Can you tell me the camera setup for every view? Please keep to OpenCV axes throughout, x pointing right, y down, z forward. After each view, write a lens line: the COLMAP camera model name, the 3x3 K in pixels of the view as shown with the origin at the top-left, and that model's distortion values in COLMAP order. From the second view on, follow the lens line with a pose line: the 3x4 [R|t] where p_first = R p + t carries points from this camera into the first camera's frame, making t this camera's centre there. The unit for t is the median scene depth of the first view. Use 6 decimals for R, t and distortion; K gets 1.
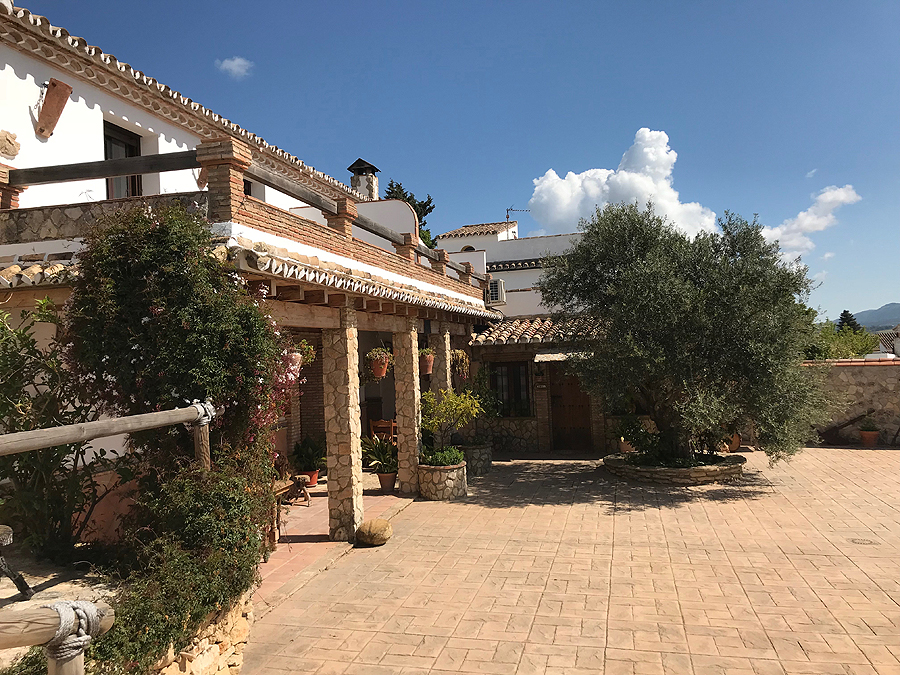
lens RADIAL K [[742.7, 0, 450.0], [0, 742.7, 337.5], [0, 0, 1]] dist [-0.010548, -0.010482]
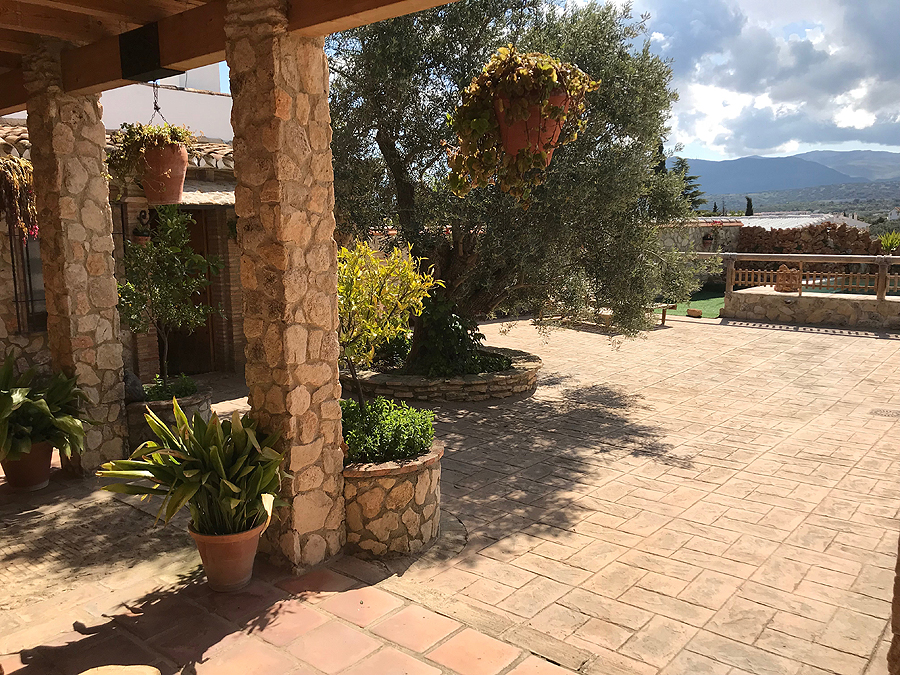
lens RADIAL K [[742.7, 0, 450.0], [0, 742.7, 337.5], [0, 0, 1]] dist [-0.010548, -0.010482]
pose [[0.449704, -0.108118, 0.886610, -0.288771], [-0.009102, 0.992040, 0.125591, 0.067611], [-0.893132, -0.064549, 0.445140, 0.767270]]
